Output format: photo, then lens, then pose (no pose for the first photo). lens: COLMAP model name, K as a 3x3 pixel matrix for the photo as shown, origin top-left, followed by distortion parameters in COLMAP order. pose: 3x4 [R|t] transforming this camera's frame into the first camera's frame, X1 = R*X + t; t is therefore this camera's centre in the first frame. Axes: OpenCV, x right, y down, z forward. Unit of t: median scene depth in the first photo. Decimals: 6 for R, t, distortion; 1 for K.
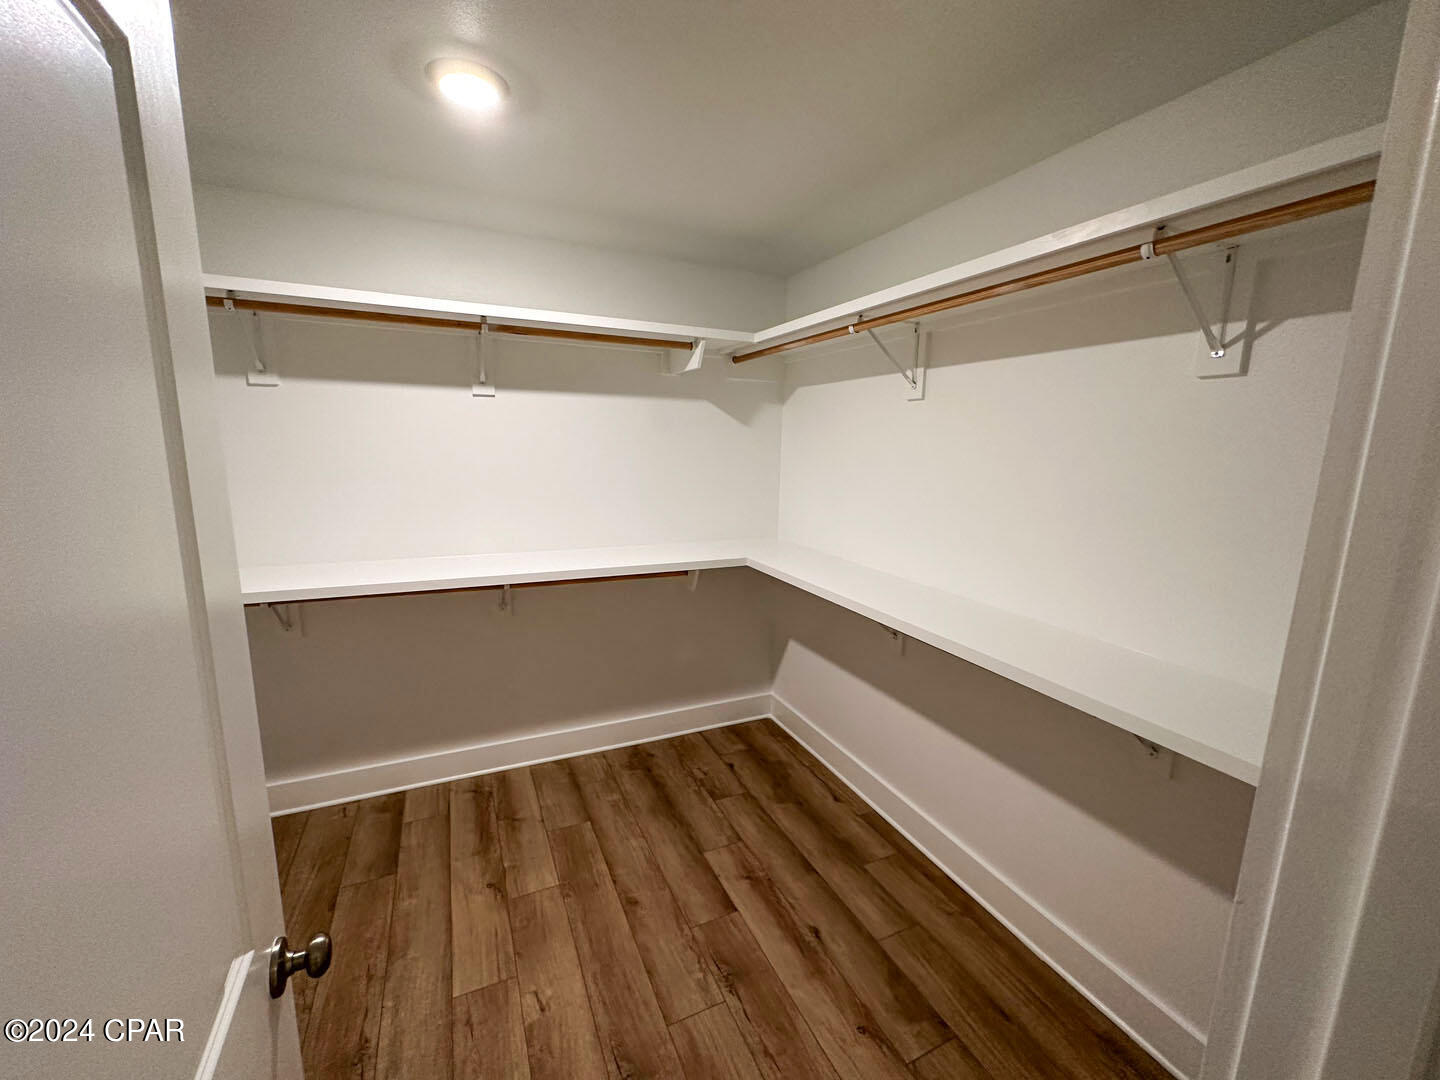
lens RADIAL K [[575.2, 0, 709.0], [0, 575.2, 540.3], [0, 0, 1]] dist [-0.007634, 0.000000]
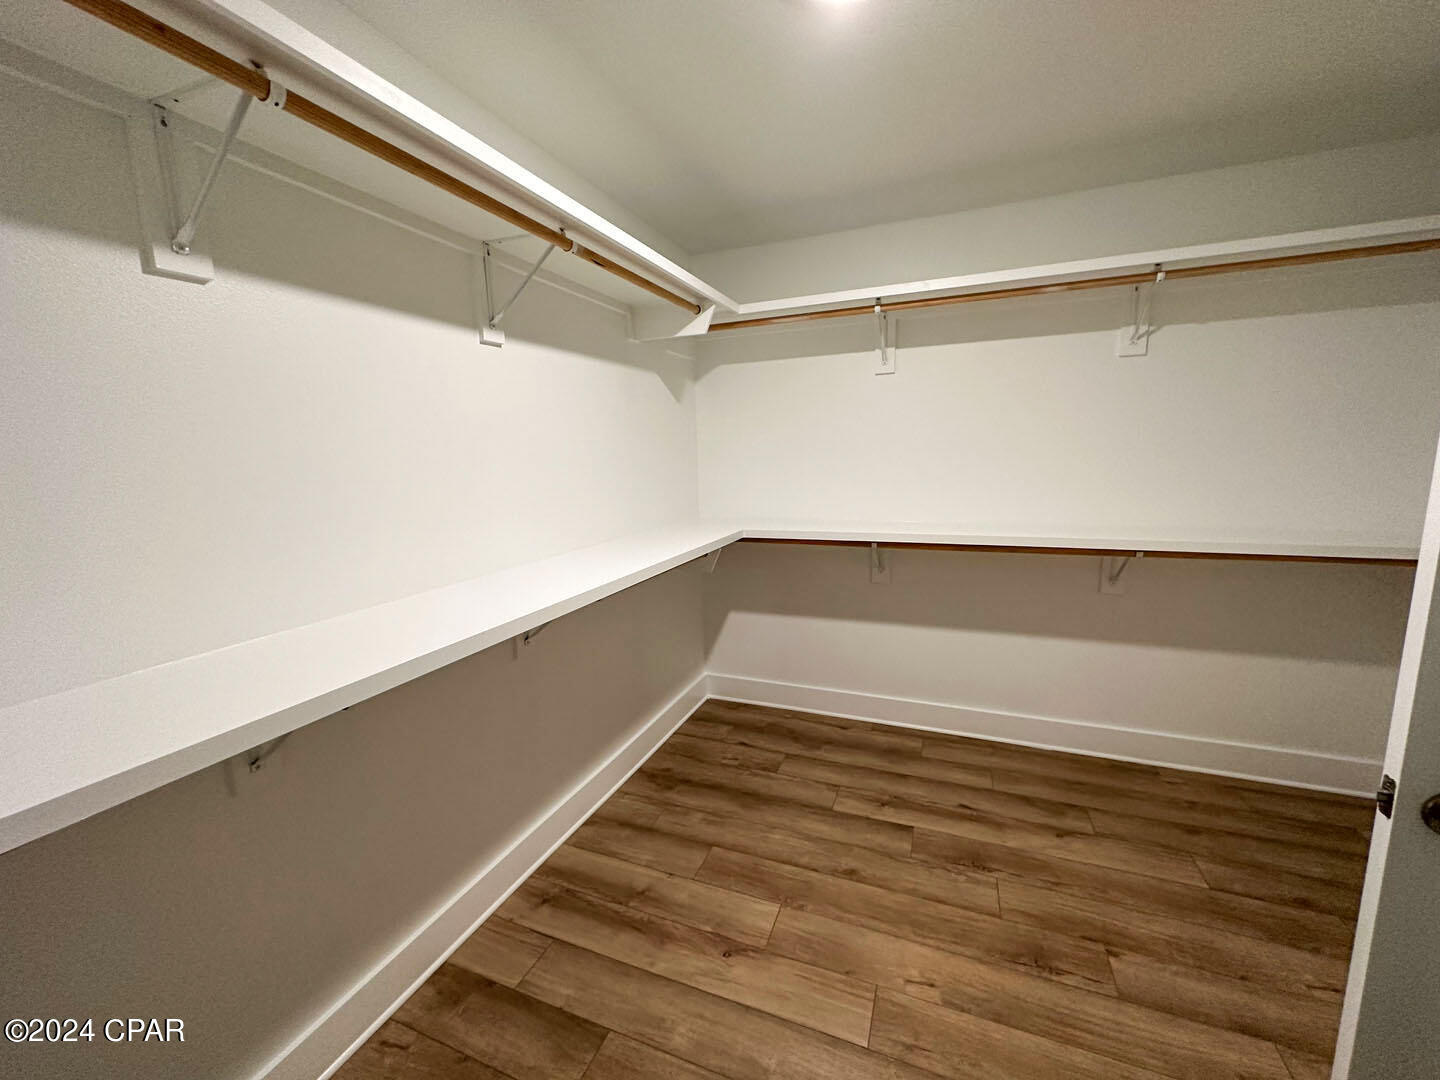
lens RADIAL K [[575.2, 0, 720.9], [0, 575.2, 546.8], [0, 0, 1]] dist [-0.007634, 0.000000]
pose [[0.728977, -0.154062, 0.666976, -0.824347], [0.157091, 0.985992, 0.056057, -0.005011], [-0.666269, 0.063912, 0.742967, 0.370029]]
